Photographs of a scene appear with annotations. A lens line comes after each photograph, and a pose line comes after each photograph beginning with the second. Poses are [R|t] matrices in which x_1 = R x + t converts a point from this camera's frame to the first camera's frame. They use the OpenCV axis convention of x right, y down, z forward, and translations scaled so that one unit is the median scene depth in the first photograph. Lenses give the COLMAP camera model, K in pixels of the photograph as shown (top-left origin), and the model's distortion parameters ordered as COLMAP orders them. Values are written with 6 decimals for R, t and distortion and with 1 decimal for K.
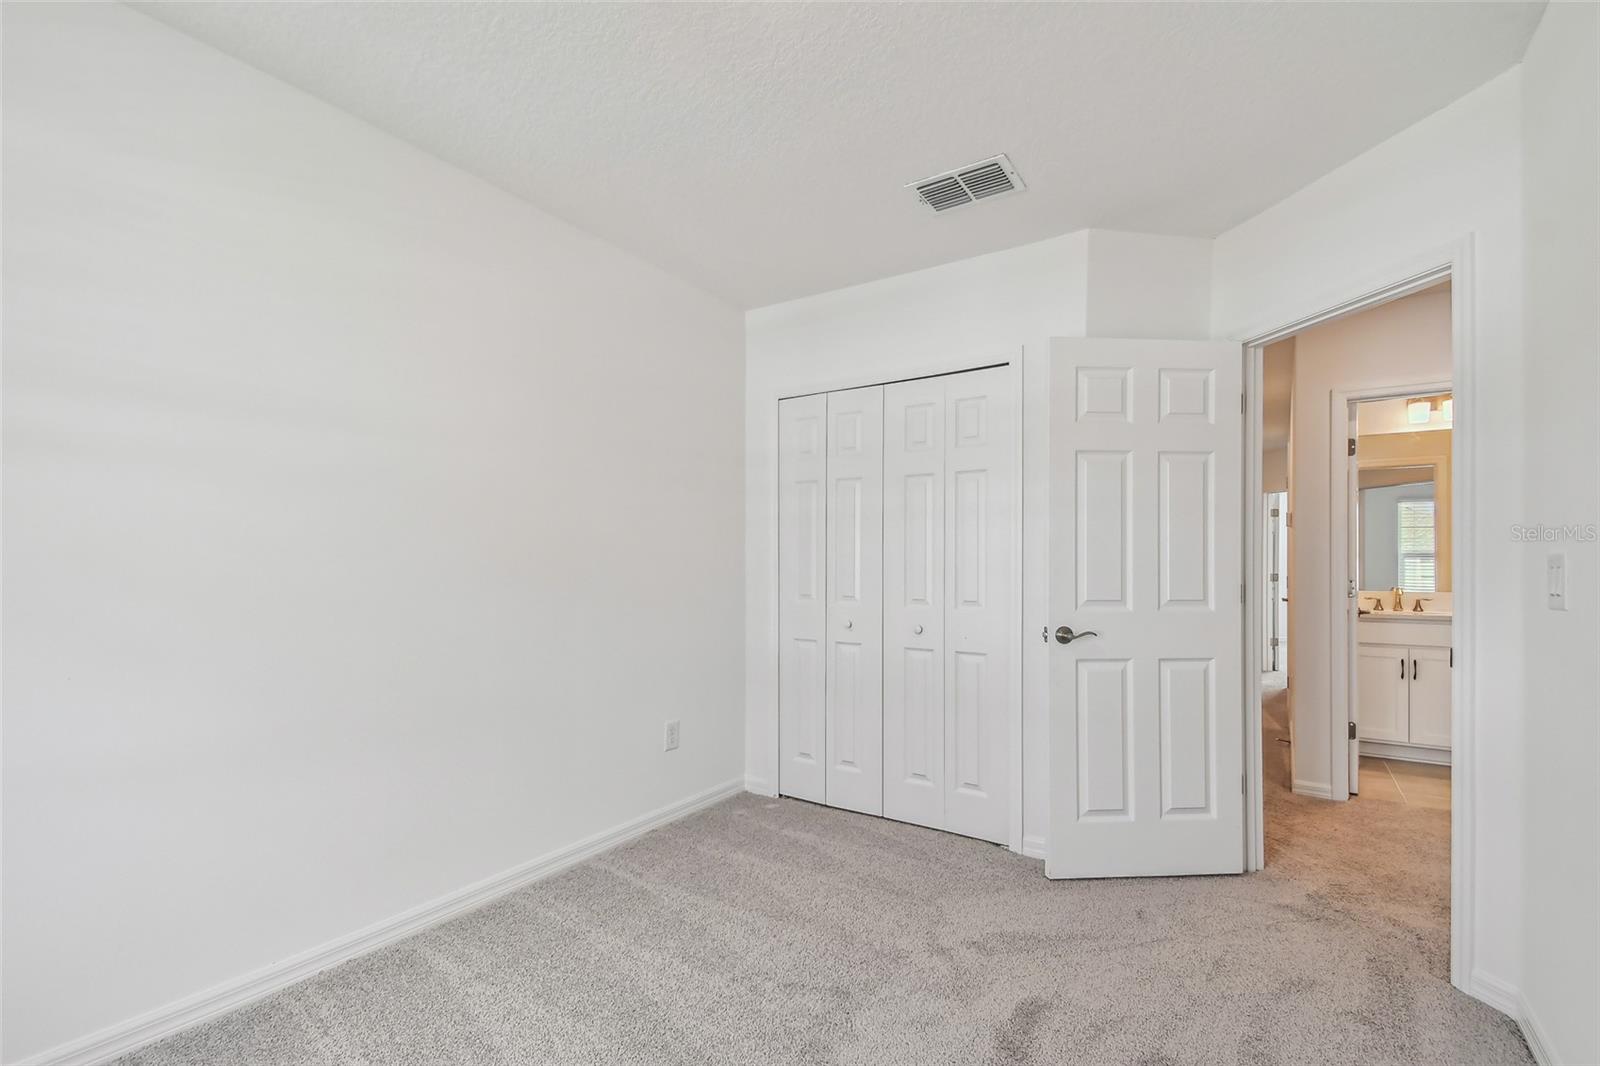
lens RADIAL K [[731.7, 0, 800.1], [0, 731.7, 548.4], [0, 0, 1]] dist [0.032629, -0.021725]
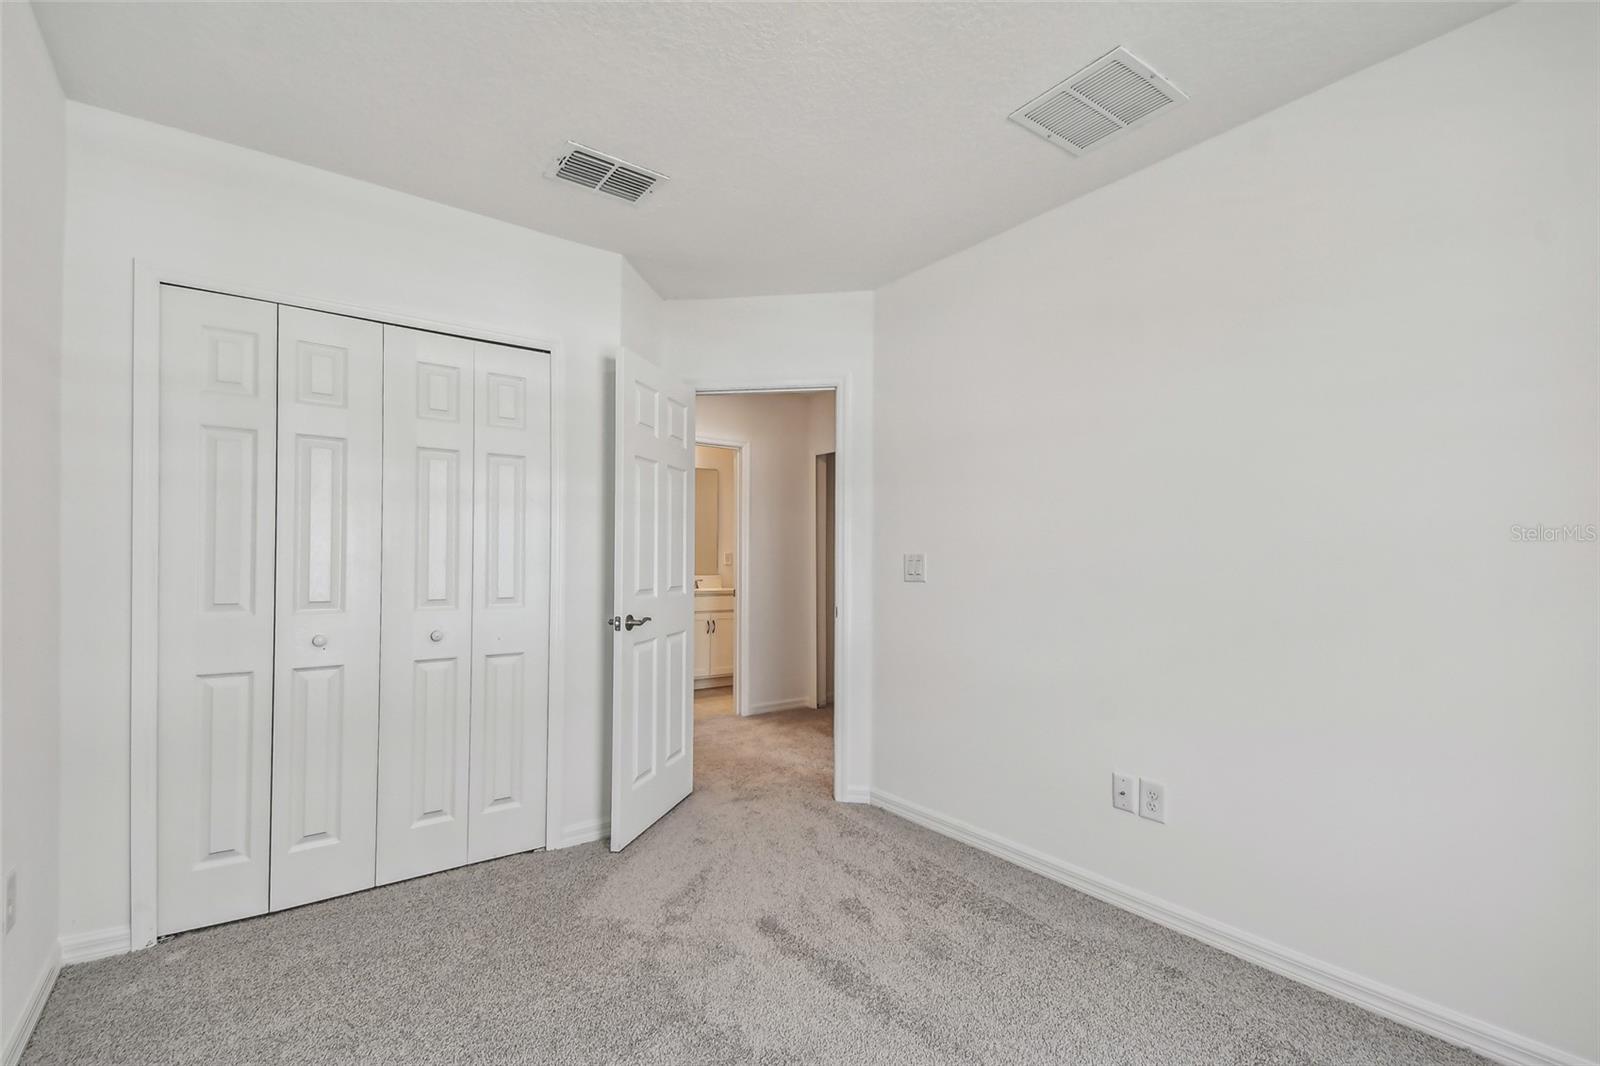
lens RADIAL K [[716.7, 0, 806.4], [0, 716.7, 537.2], [0, 0, 1]] dist [0.032684, -0.019076]
pose [[0.315513, 0.025626, 0.948575, -0.494374], [-0.025967, 0.999494, -0.018364, 0.003322], [-0.948566, -0.018837, 0.316019, 0.356735]]
